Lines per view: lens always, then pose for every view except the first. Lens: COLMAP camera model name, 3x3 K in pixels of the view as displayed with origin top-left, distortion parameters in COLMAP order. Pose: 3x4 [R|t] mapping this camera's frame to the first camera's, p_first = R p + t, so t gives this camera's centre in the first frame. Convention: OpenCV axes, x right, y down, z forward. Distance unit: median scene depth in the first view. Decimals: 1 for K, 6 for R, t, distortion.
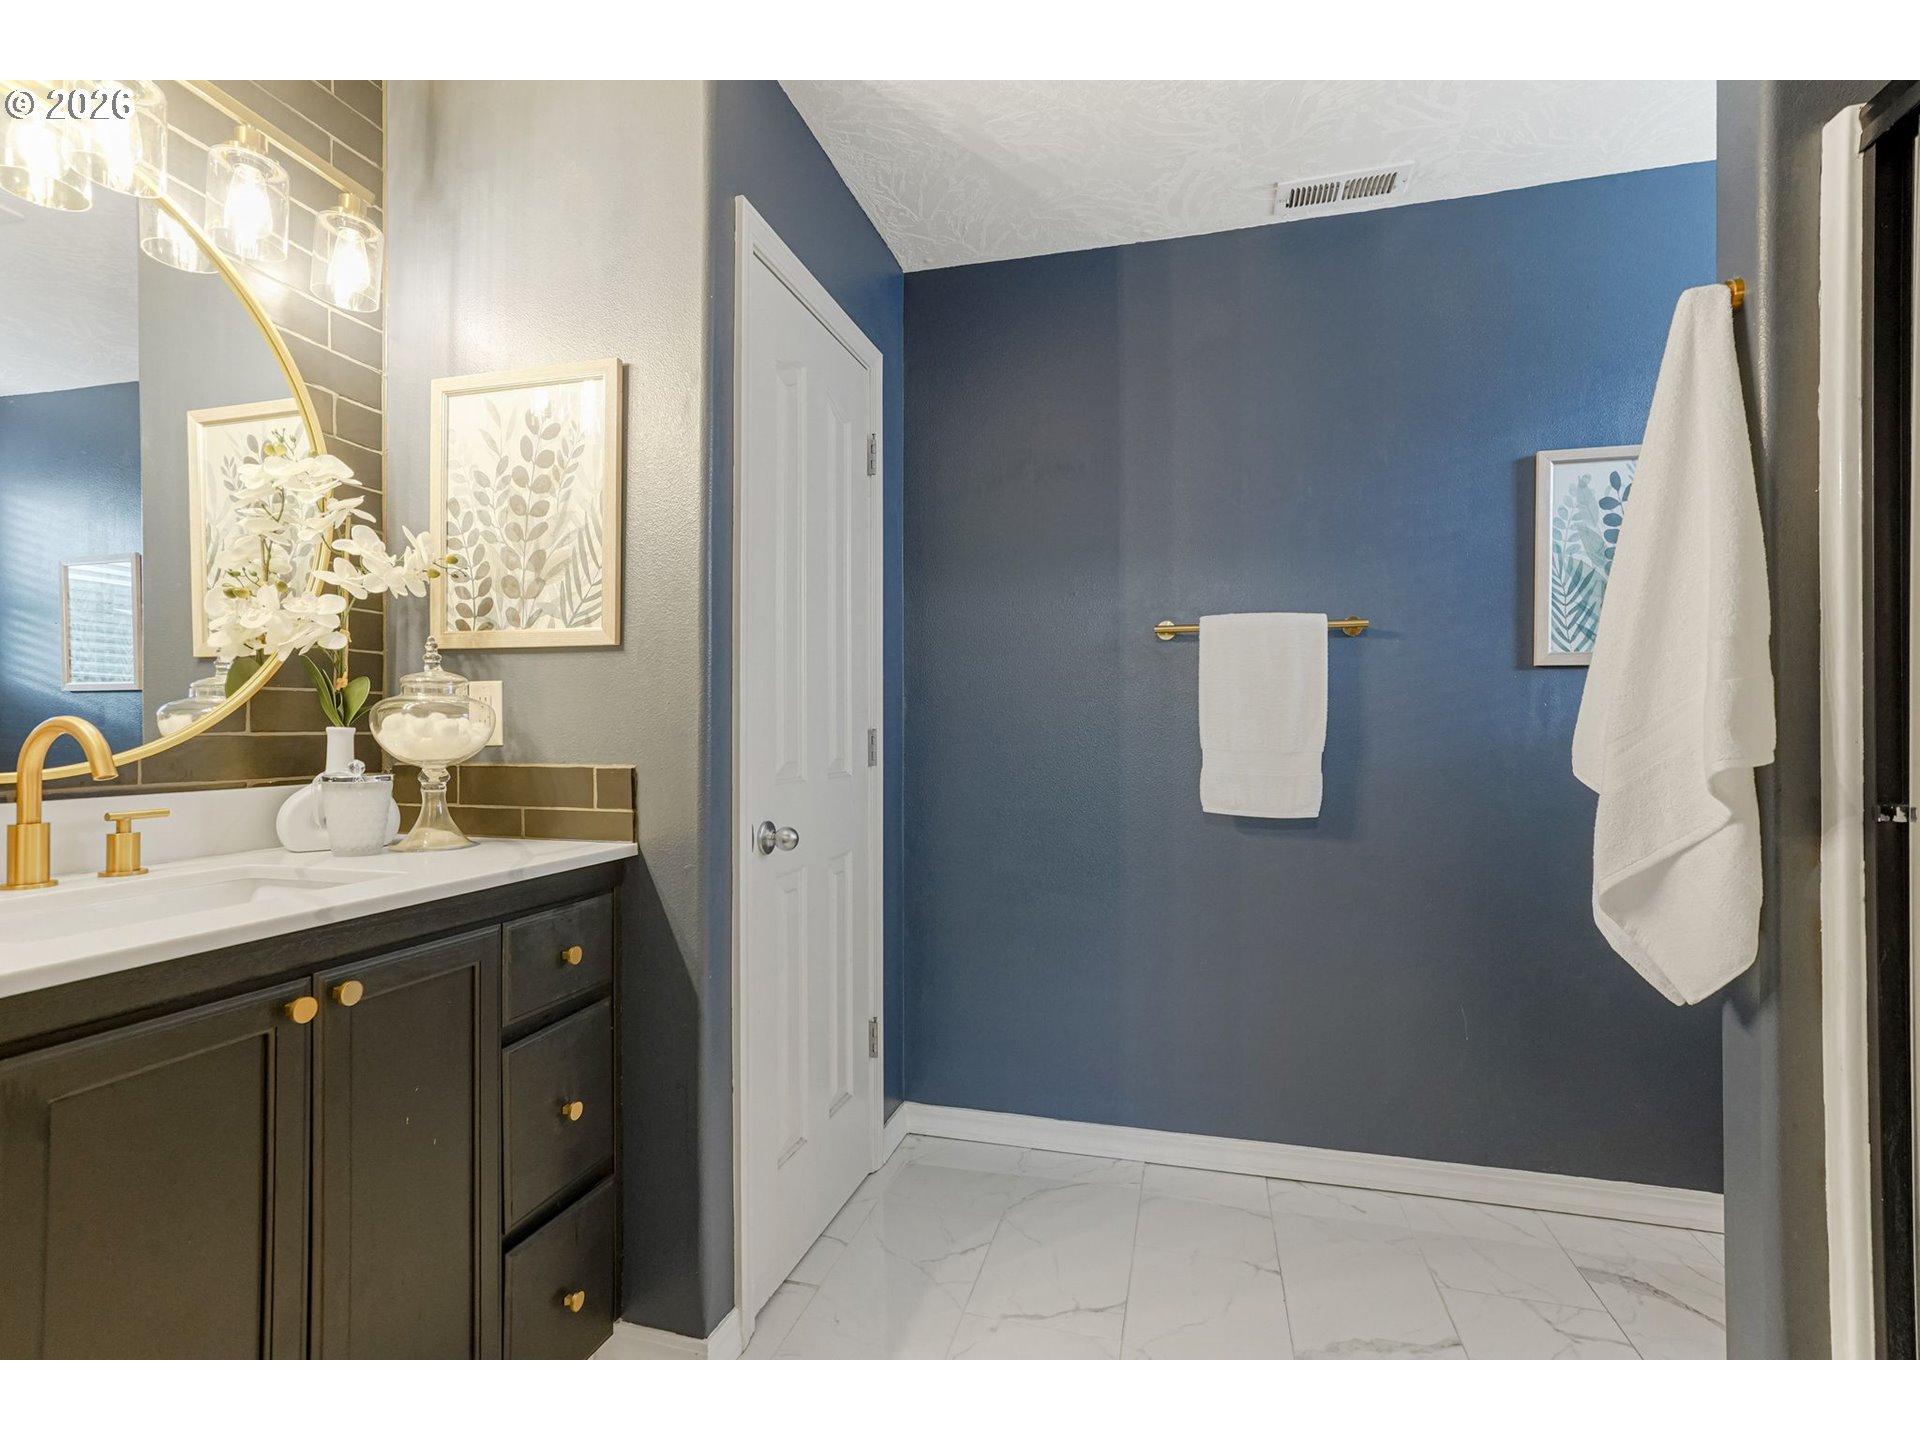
lens RADIAL K [[908.9, 0, 960.3], [0, 908.9, 724.3], [0, 0, 1]] dist [-0.001471, -0.001083]
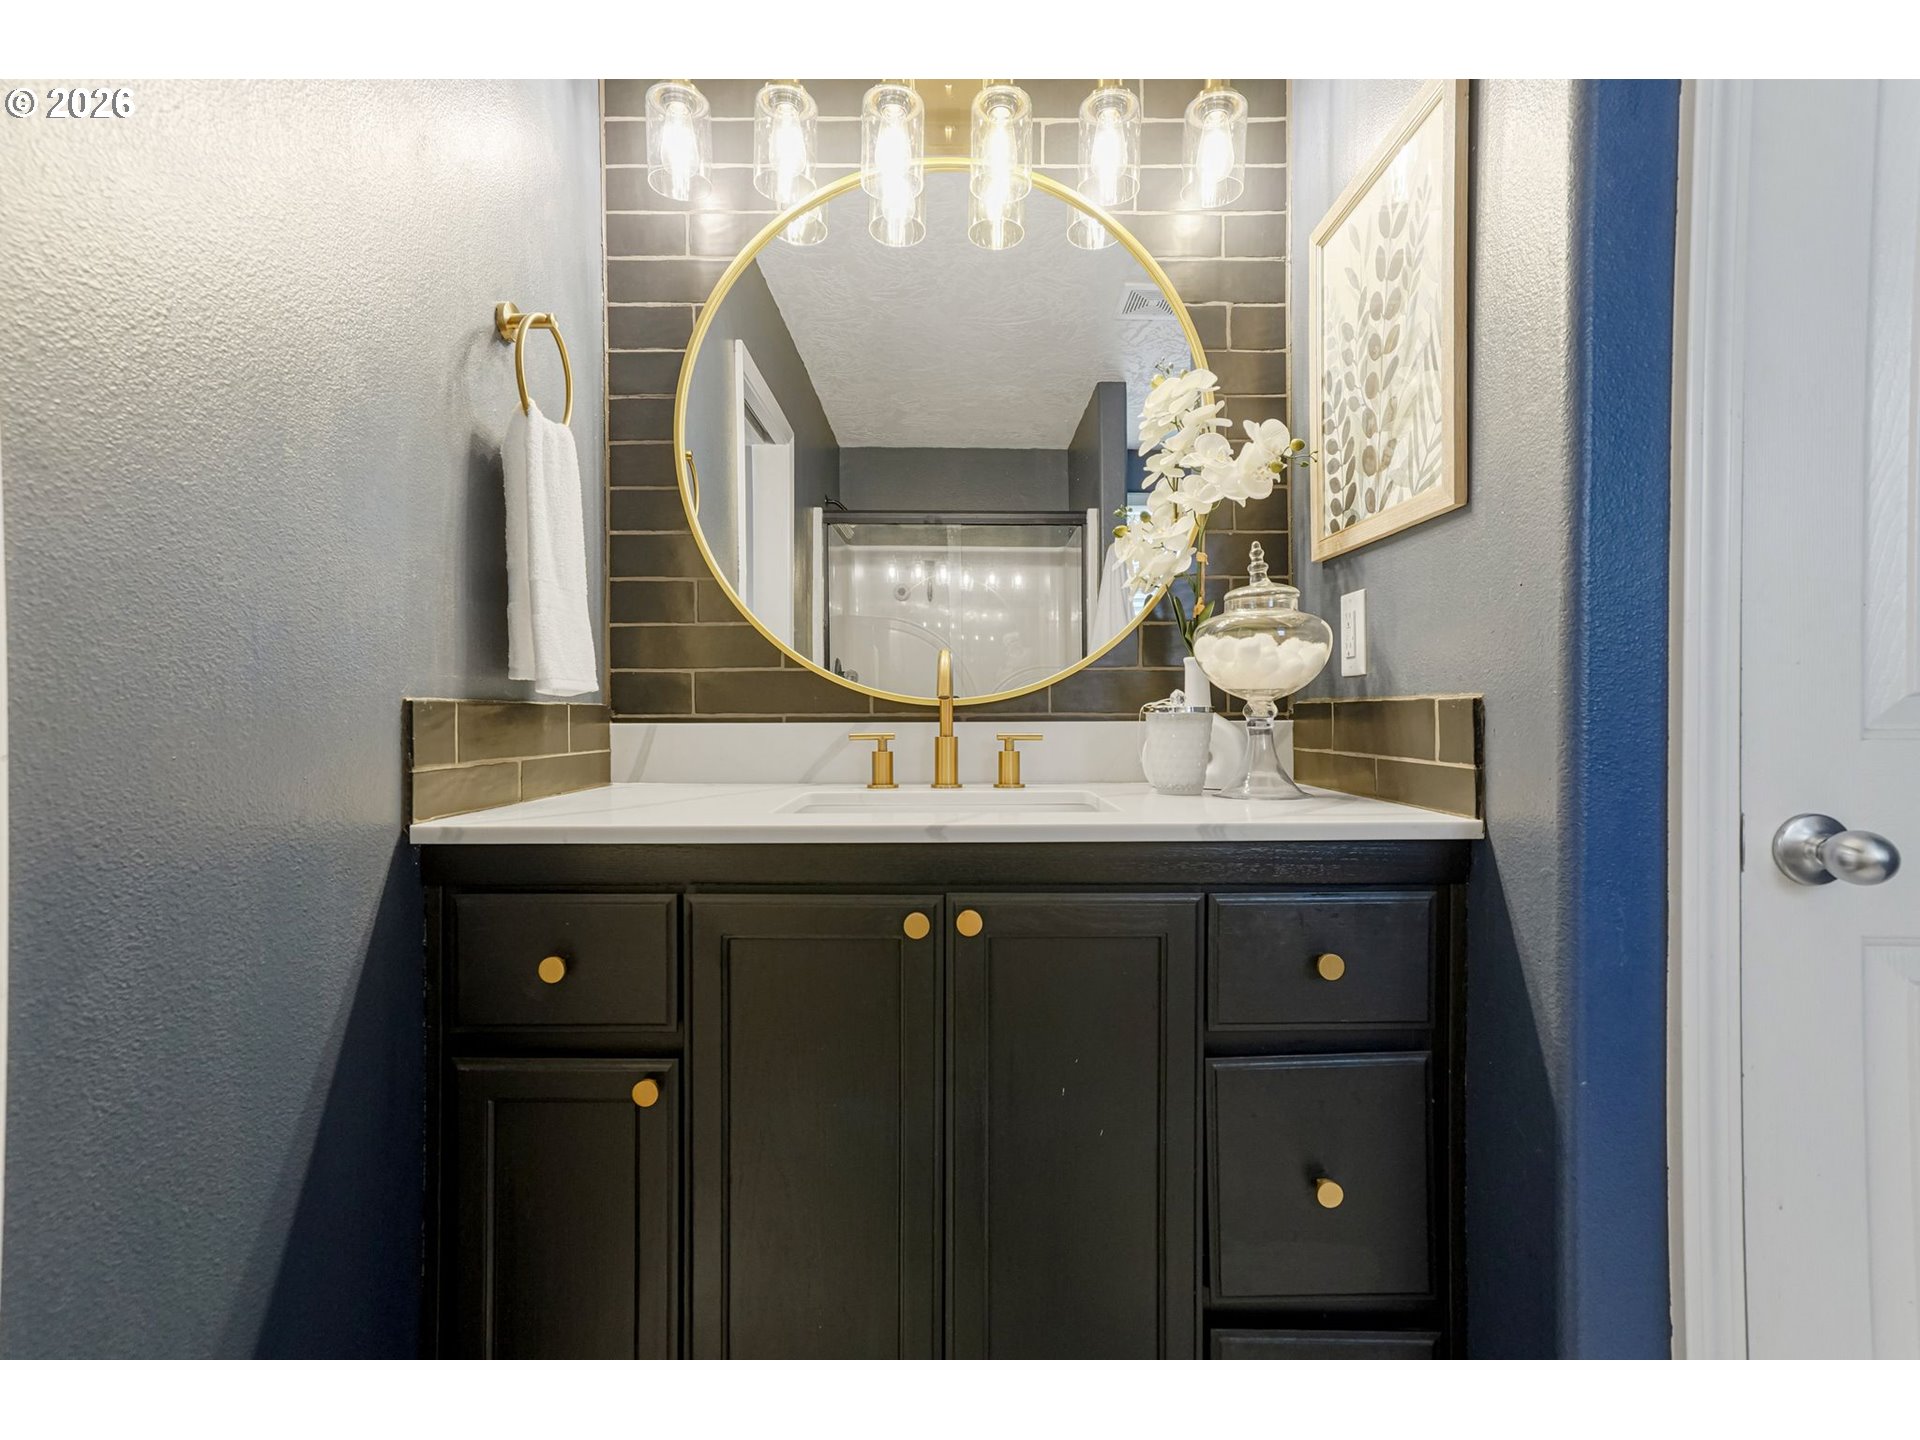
lens RADIAL K [[908.9, 0, 957.1], [0, 908.9, 720.9], [0, 0, 1]] dist [-0.001471, -0.001083]
pose [[0.259294, 0.004859, -0.965786, 0.144368], [0.011190, 0.999905, 0.008035, 0.054674], [0.965734, -0.012891, 0.259215, 0.496564]]
